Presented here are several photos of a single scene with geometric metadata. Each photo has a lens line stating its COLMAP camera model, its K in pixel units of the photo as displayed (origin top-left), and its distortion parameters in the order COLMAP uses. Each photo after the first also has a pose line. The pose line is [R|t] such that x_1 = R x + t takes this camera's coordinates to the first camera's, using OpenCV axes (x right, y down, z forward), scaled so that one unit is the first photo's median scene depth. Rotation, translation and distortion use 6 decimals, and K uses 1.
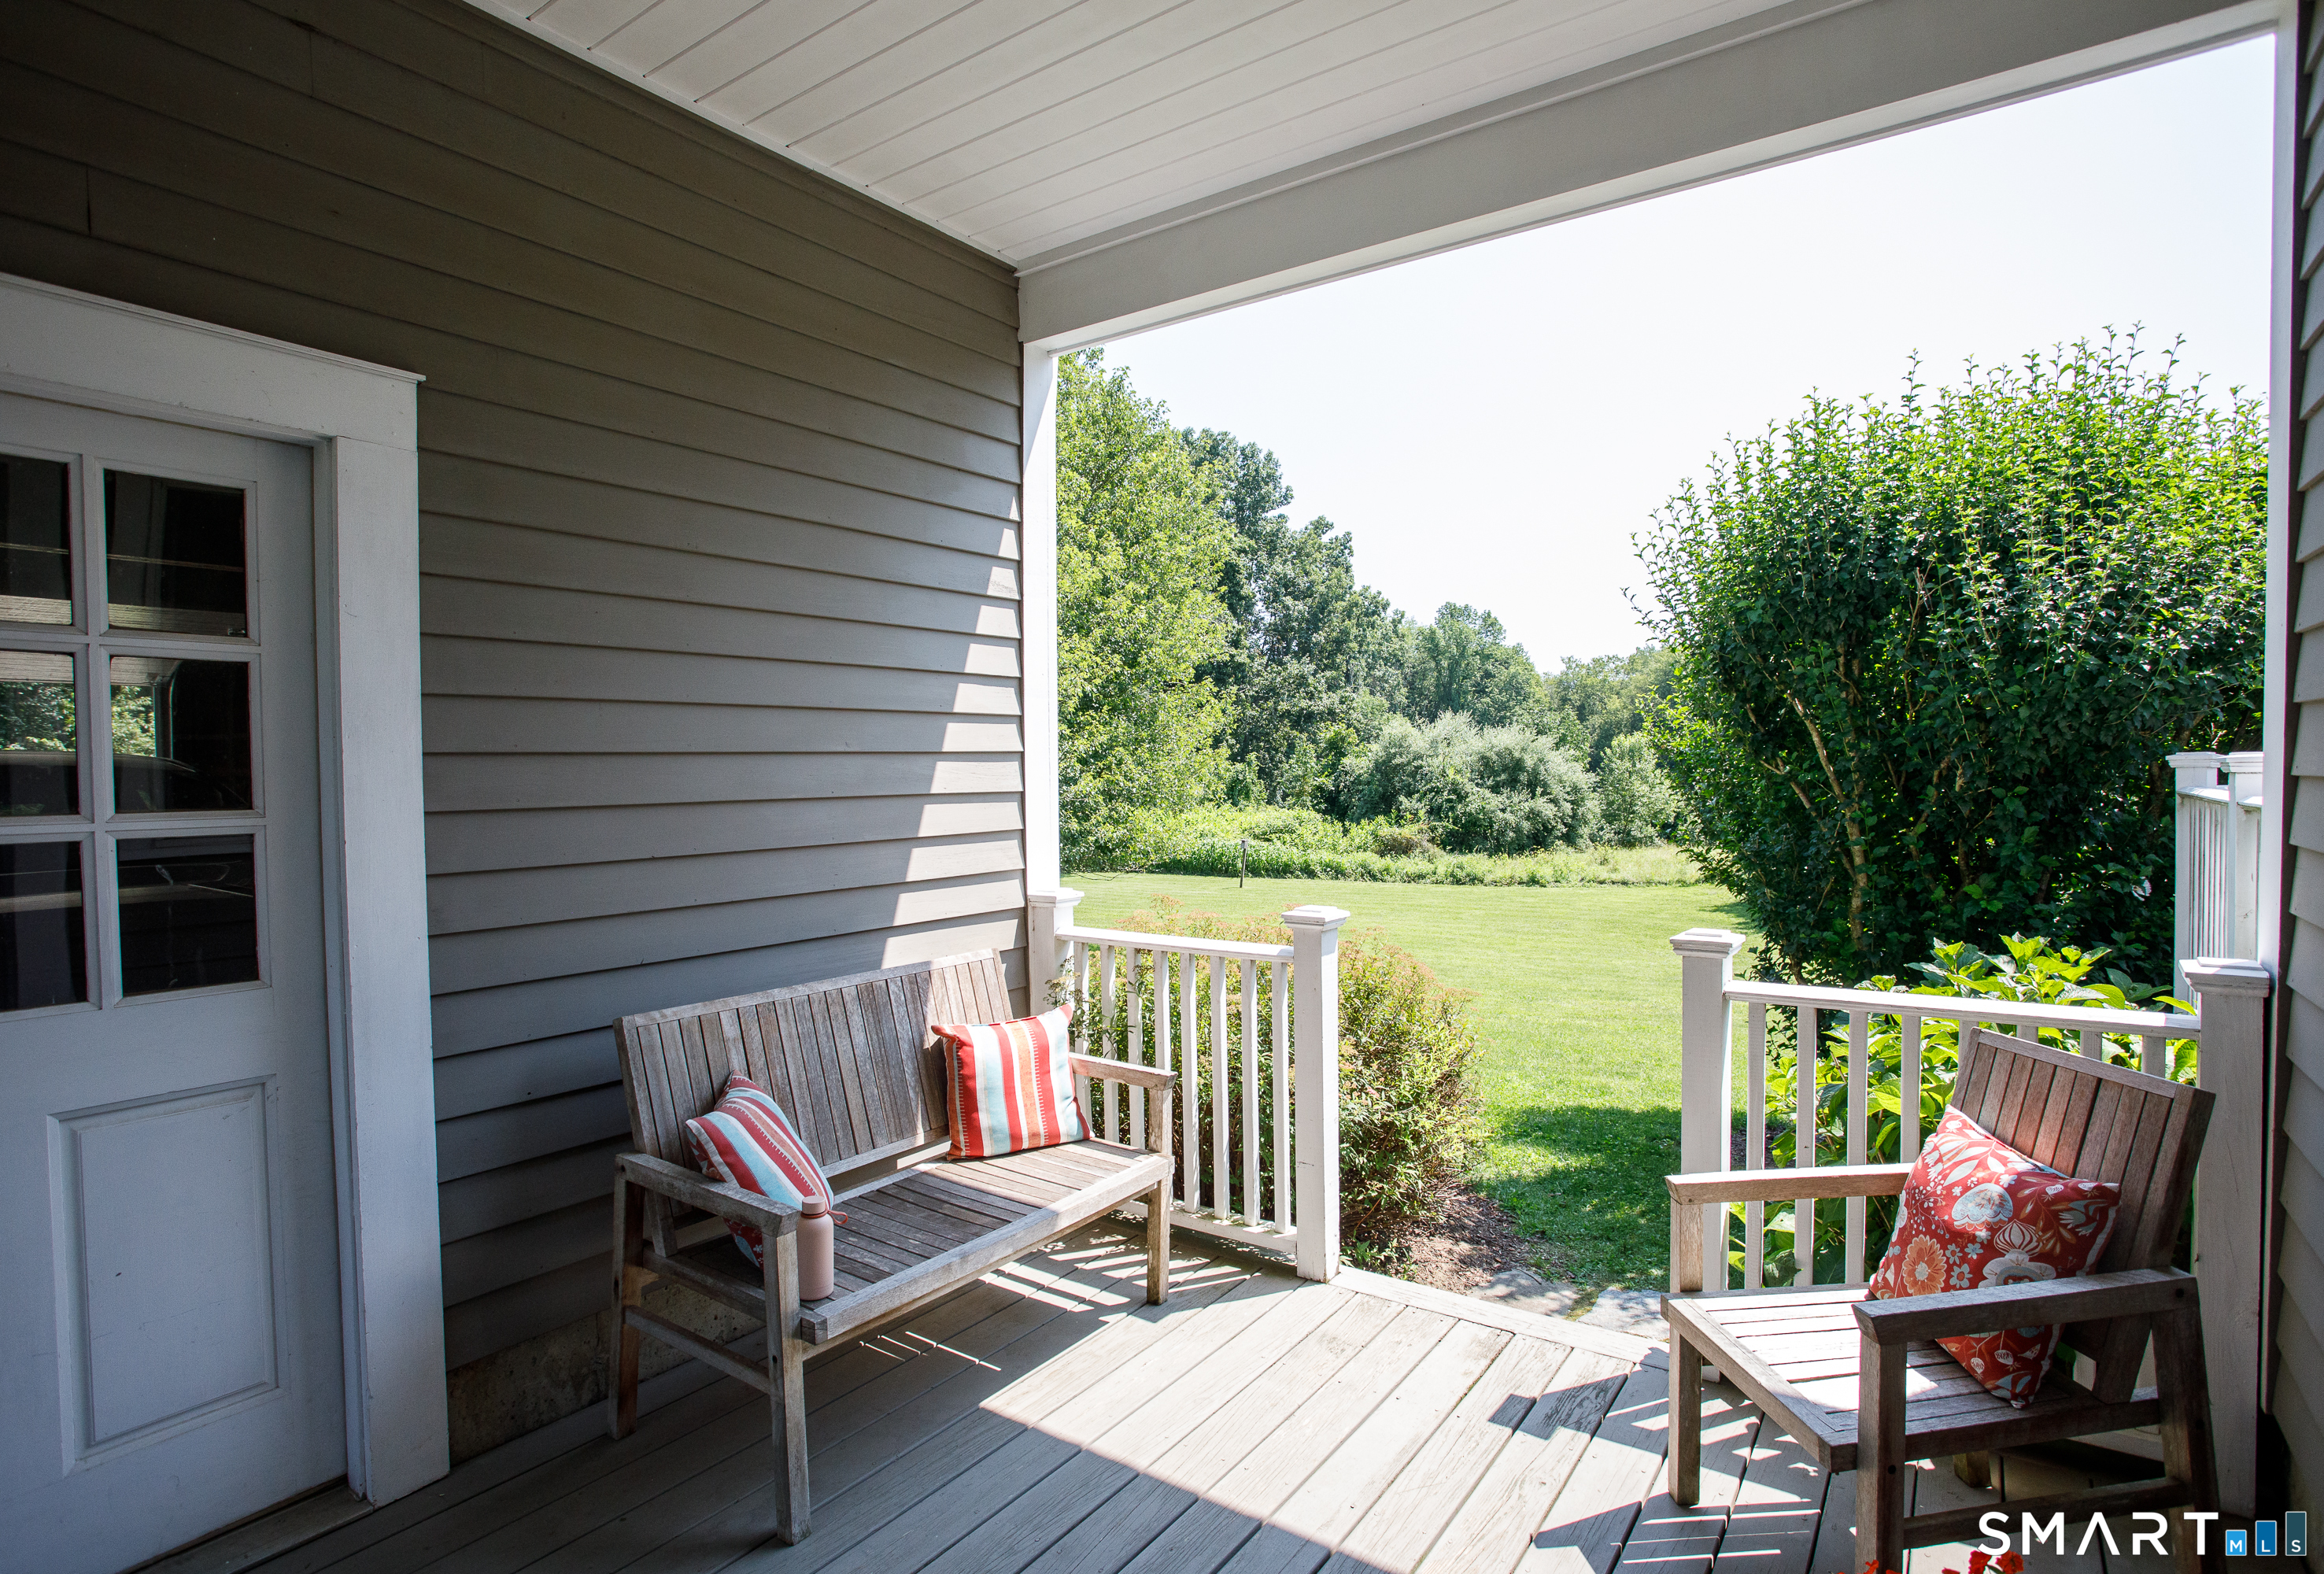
lens RADIAL K [[1194.9, 0, 1176.4], [0, 1194.9, 787.4], [0, 0, 1]] dist [-0.005235, 0.003304]
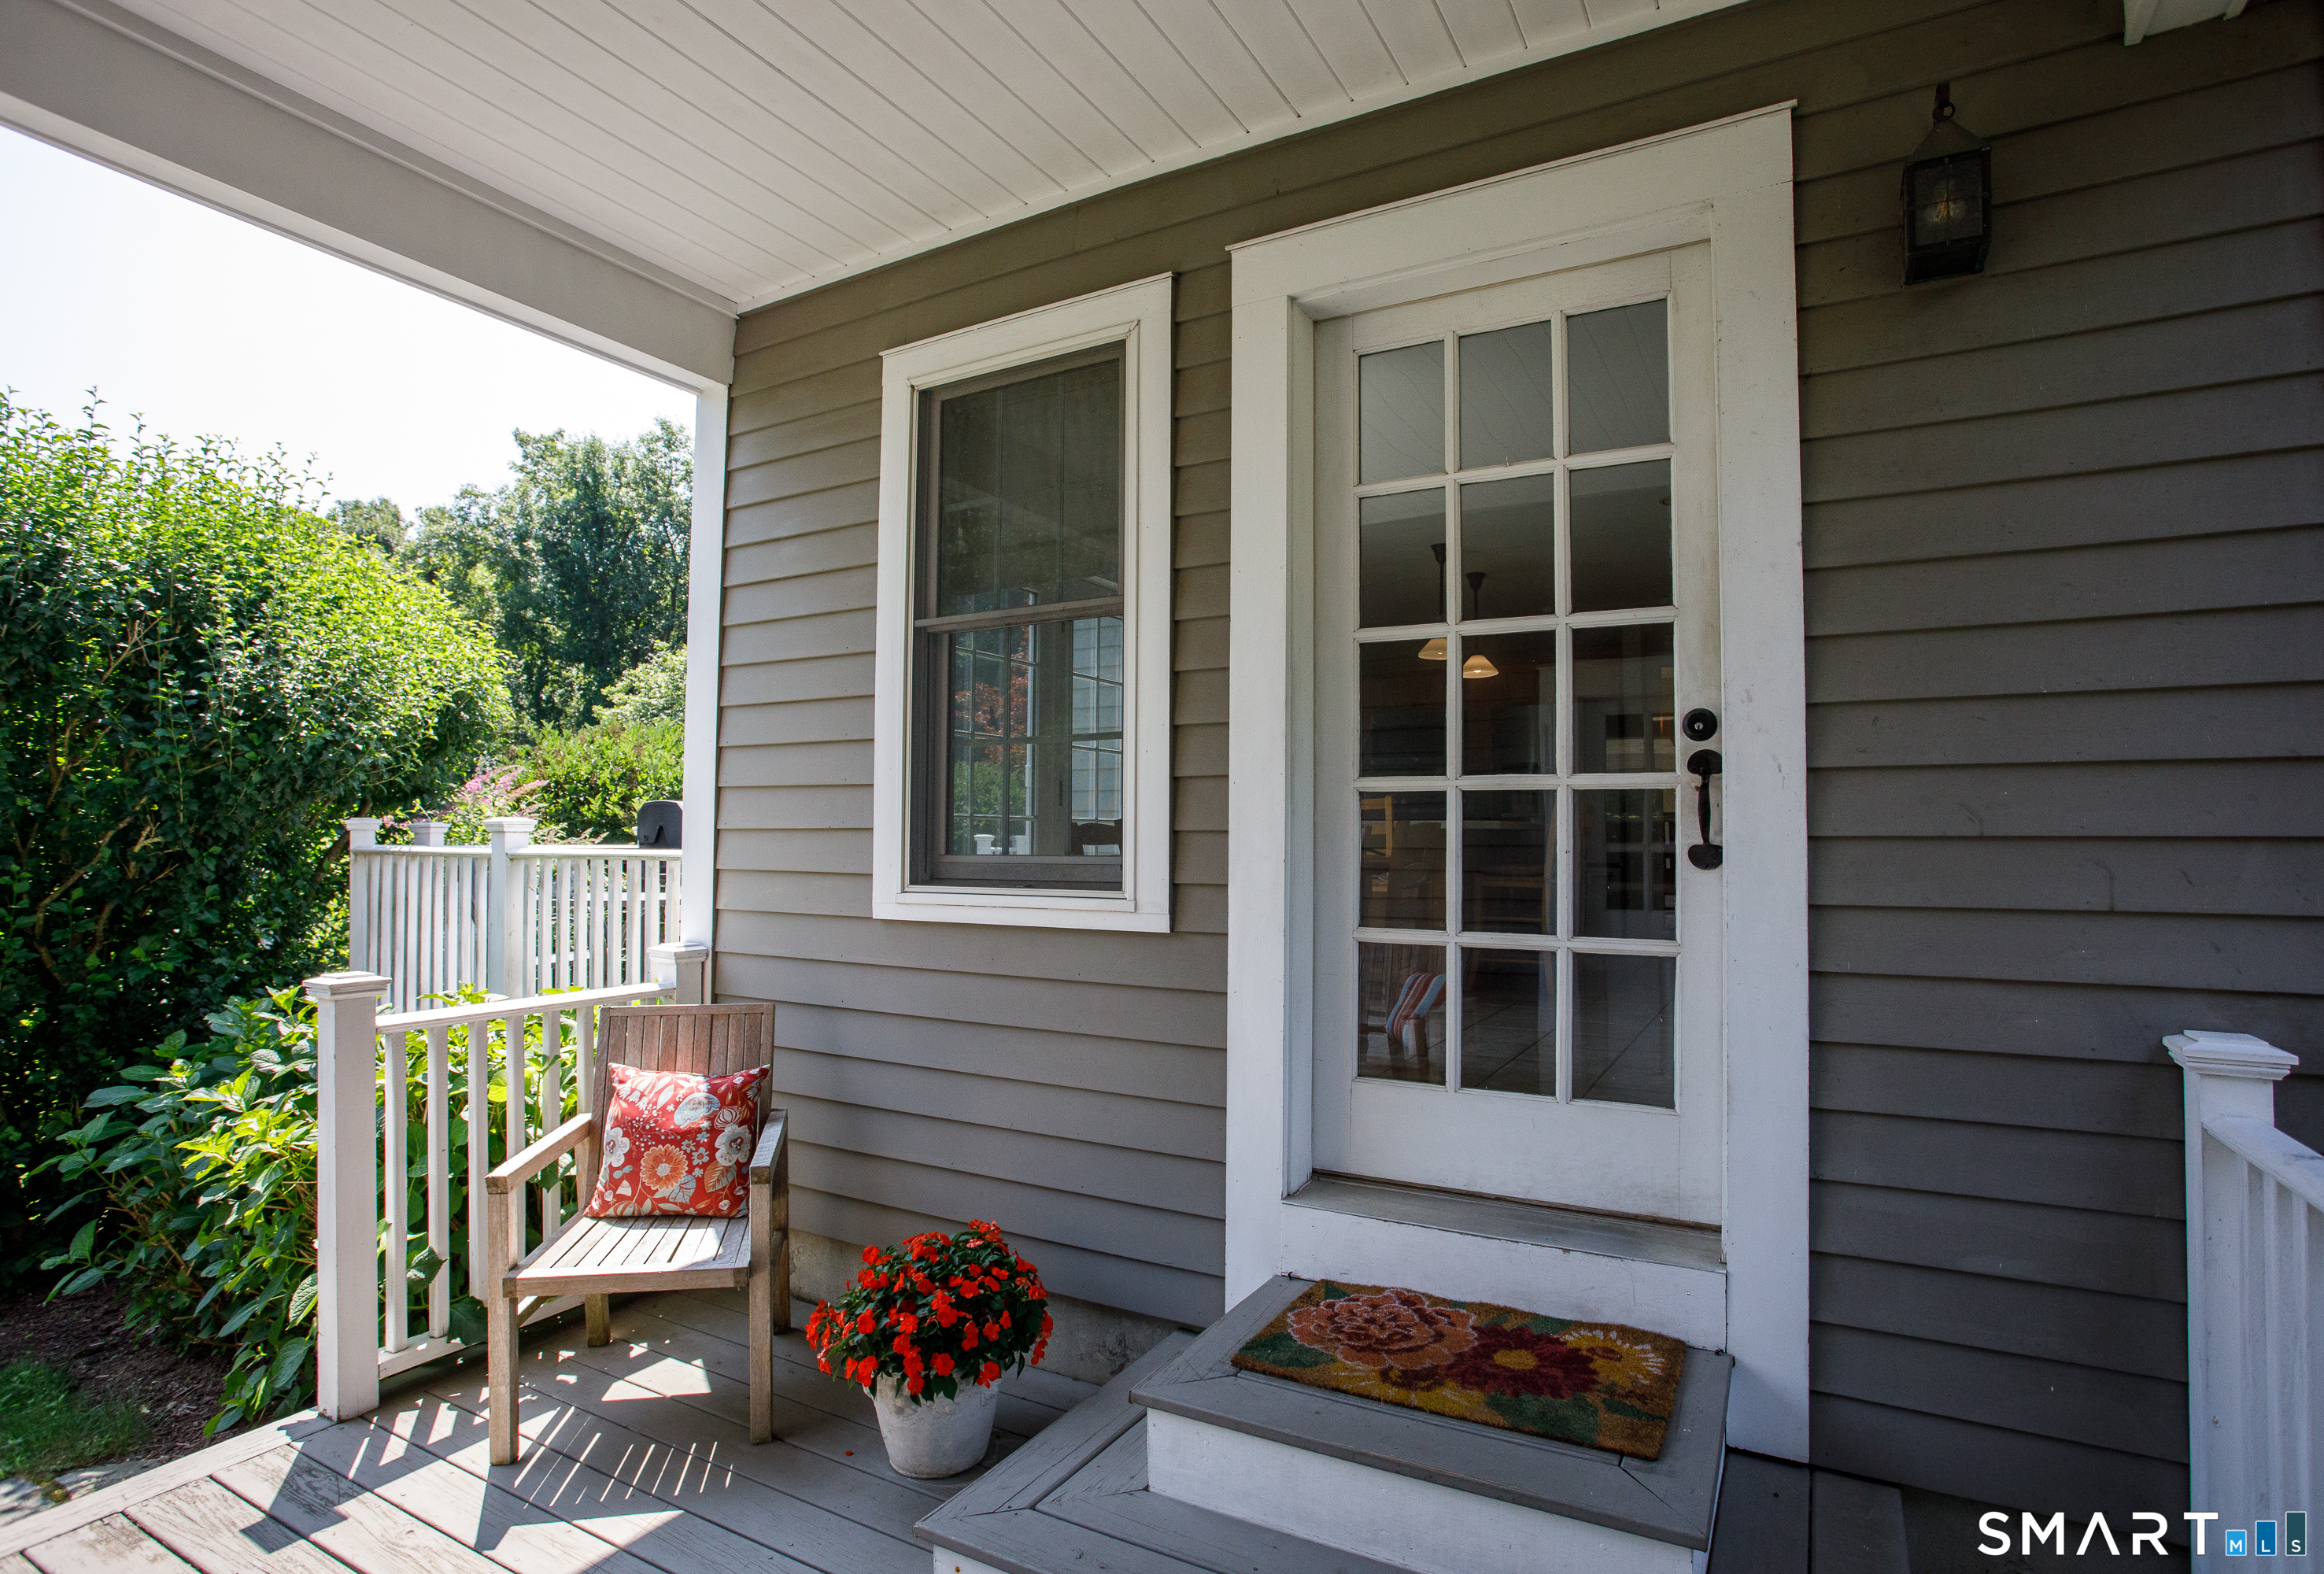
lens RADIAL K [[1194.9, 0, 1177.6], [0, 1194.9, 798.7], [0, 0, 1]] dist [-0.005235, 0.003304]
pose [[-0.078847, 0.044020, 0.995914, -0.805399], [0.018538, 0.998917, -0.042685, 0.035634], [-0.996714, 0.015097, -0.079578, 0.471517]]
